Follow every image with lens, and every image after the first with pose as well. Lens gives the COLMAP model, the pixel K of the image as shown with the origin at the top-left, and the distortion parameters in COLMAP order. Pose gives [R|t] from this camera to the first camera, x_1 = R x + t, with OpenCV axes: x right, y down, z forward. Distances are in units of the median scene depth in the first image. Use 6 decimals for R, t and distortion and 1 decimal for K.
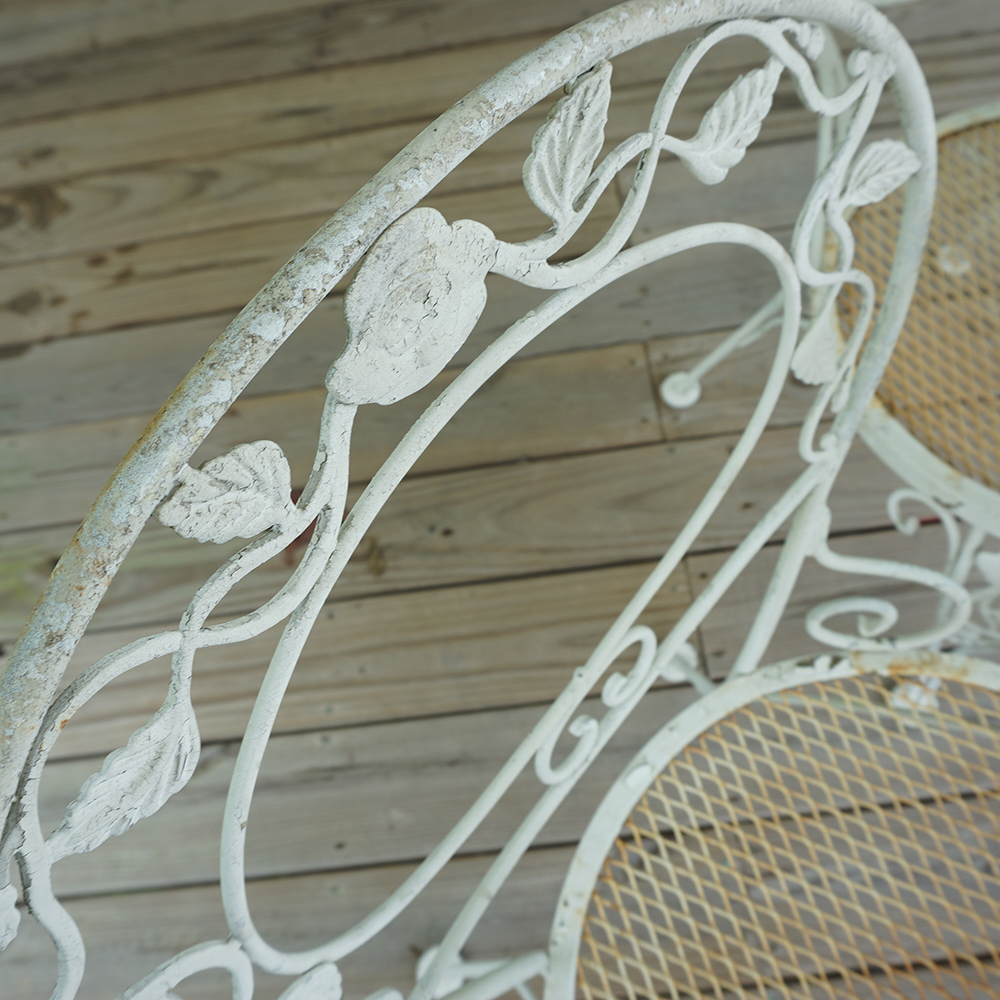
lens RADIAL K [[1000.5, 0, 495.2], [0, 1000.5, 497.4], [0, 0, 1]] dist [-0.031434, 0.000000]
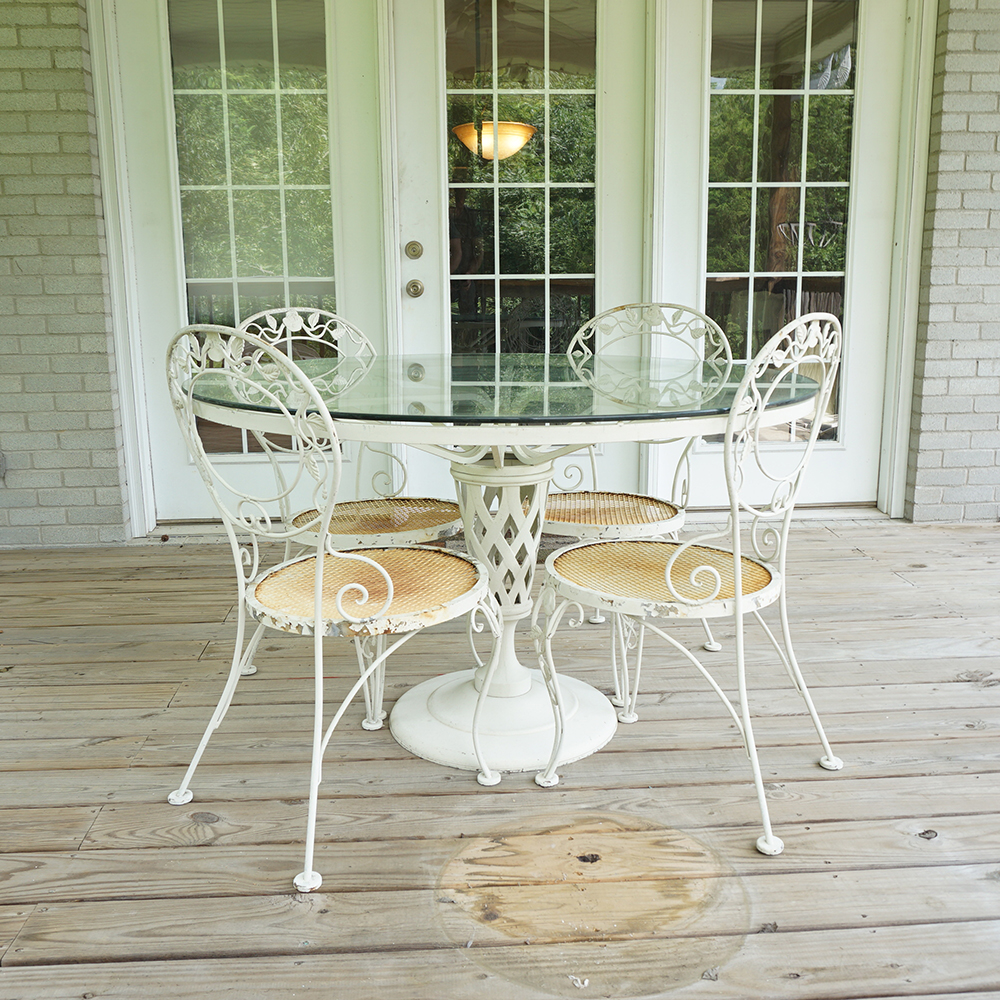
lens RADIAL K [[1000.5, 0, 507.9], [0, 1000.5, 503.3], [0, 0, 1]] dist [-0.031434, 0.000000]
pose [[0.993661, 0.112419, -0.000683, 1.803652], [-0.070932, 0.622219, -0.779623, 3.089018], [-0.087219, 0.774729, 0.626249, -1.513667]]
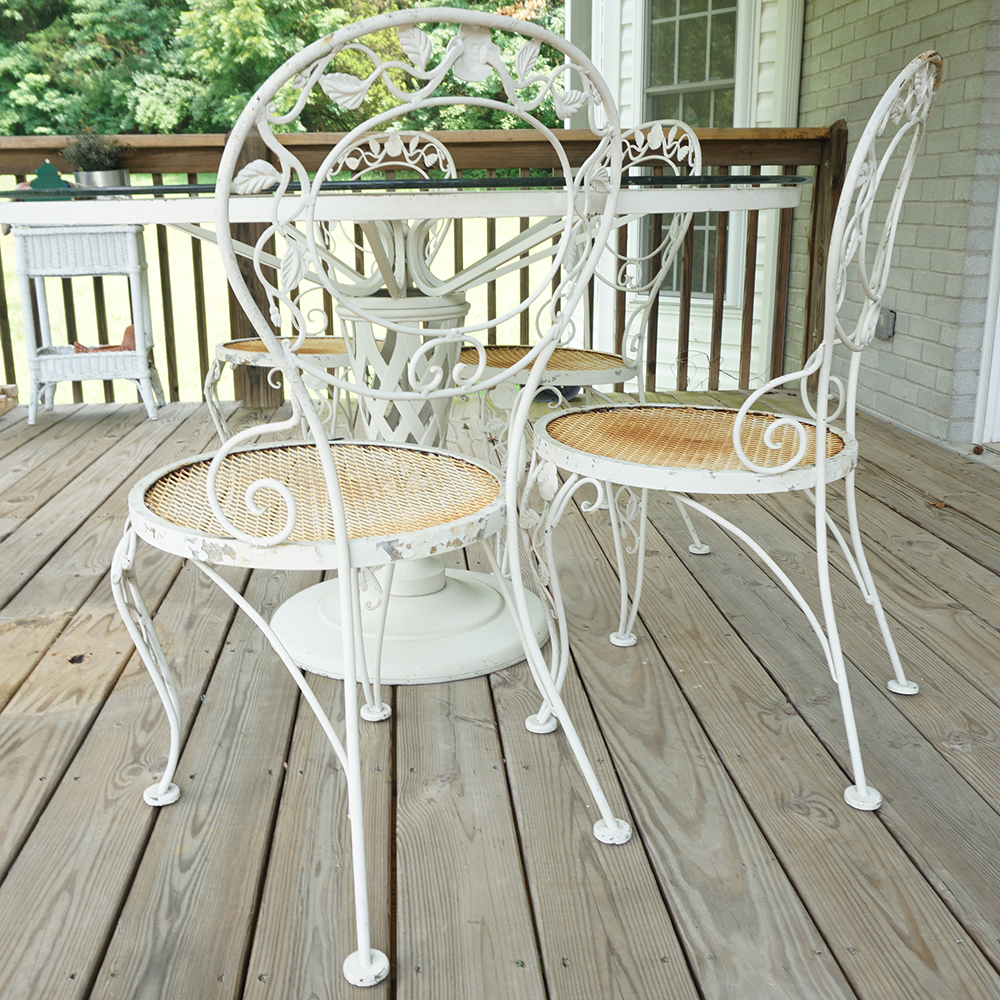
lens RADIAL K [[1117.5, 0, 458.8], [0, 1117.5, 495.4], [0, 0, 1]] dist [-0.038033, 0.000000]
pose [[-0.042346, 0.368443, -0.928685, 5.214765], [-0.888977, 0.410337, 0.203331, -0.710441], [0.455990, 0.834190, 0.310161, 0.361902]]
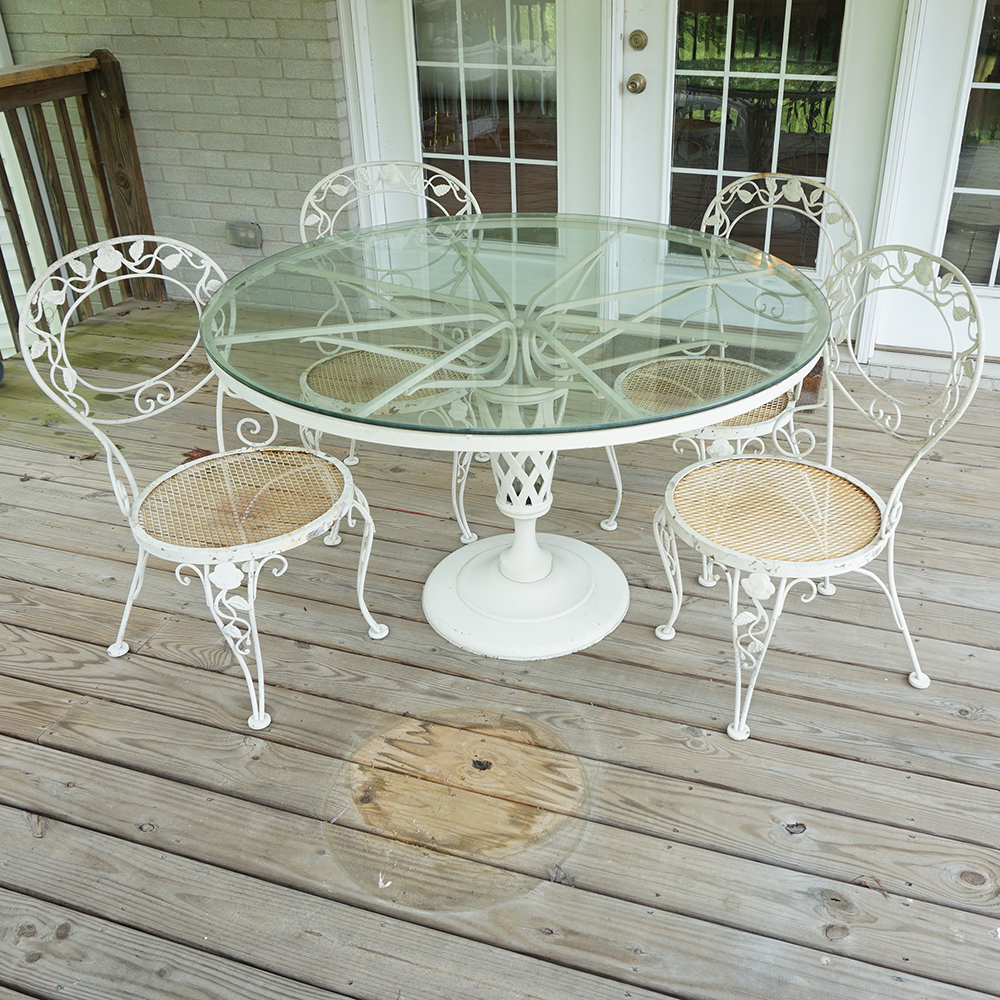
lens RADIAL K [[1000.5, 0, 579.2], [0, 1000.5, 503.3], [0, 0, 1]] dist [-0.031434, 0.000000]
pose [[0.916914, 0.294267, -0.269585, 3.228405], [-0.392331, 0.788404, -0.473809, 2.138564], [0.073116, 0.540209, 0.838349, -2.258023]]
